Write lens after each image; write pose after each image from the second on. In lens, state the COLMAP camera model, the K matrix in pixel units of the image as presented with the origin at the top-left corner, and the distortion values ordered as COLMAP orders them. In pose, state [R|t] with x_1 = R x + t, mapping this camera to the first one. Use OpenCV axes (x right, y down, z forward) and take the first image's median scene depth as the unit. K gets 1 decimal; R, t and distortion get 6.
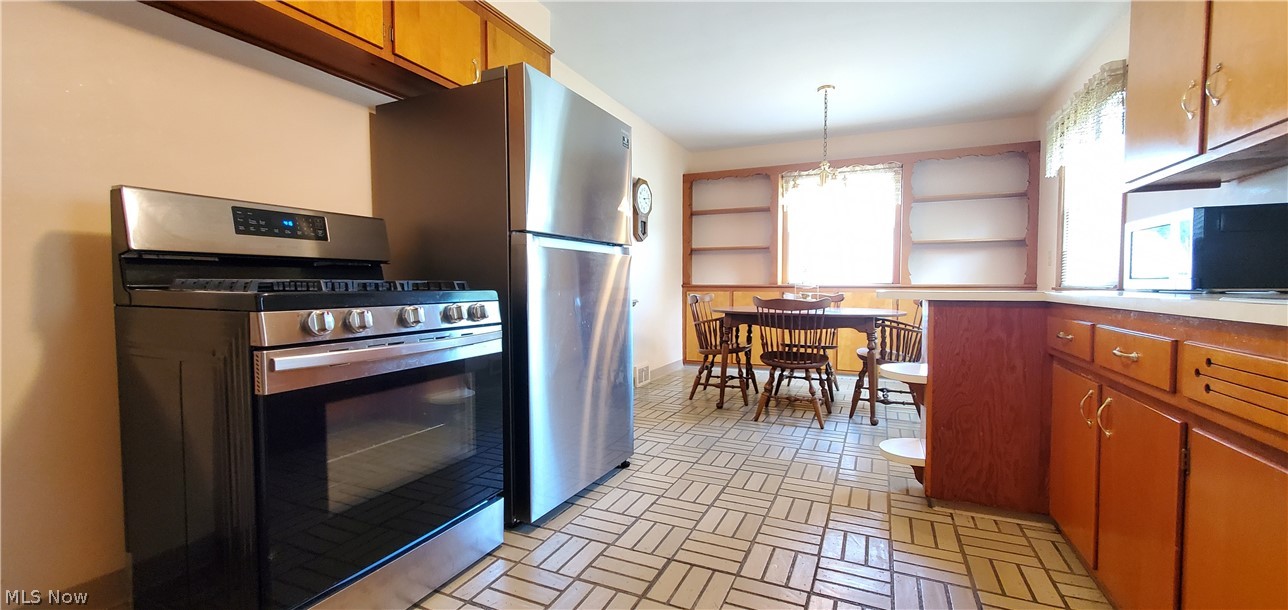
lens RADIAL K [[517.2, 0, 644.0], [0, 517.2, 305.0], [0, 0, 1]] dist [0.003046, 0.000201]
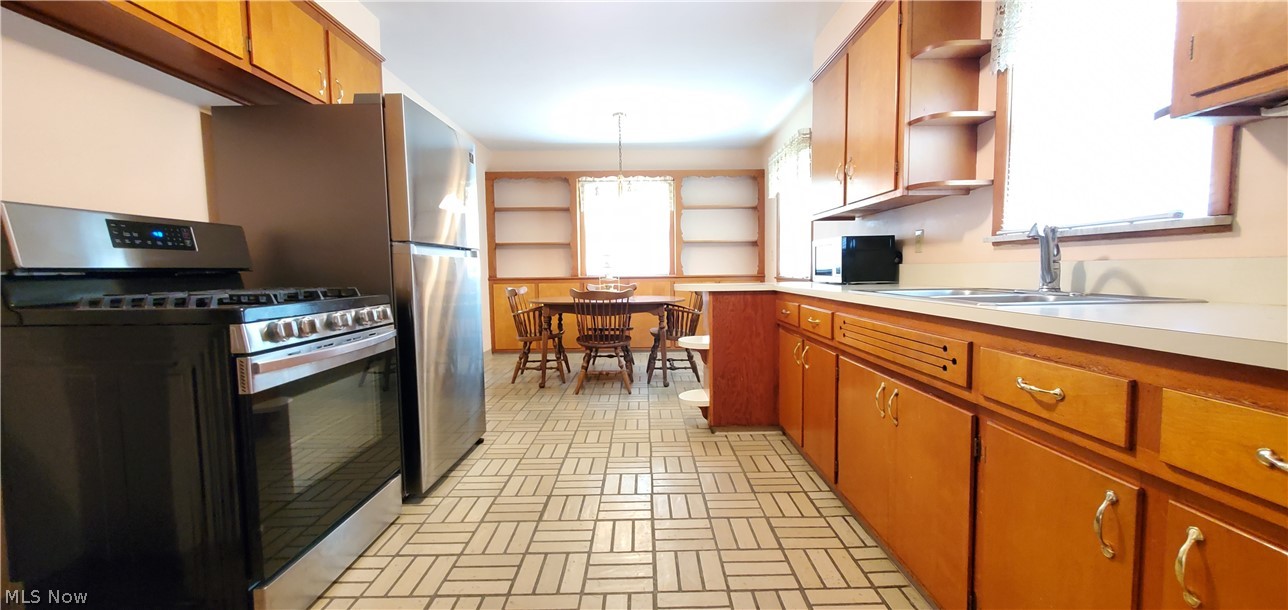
lens RADIAL K [[517.2, 0, 644.0], [0, 517.2, 305.0], [0, 0, 1]] dist [0.003046, 0.000201]
pose [[0.909594, -0.040251, 0.413545, -0.189533], [0.030337, 0.999074, 0.030515, -0.018219], [-0.414390, -0.015211, 0.909972, -0.212676]]
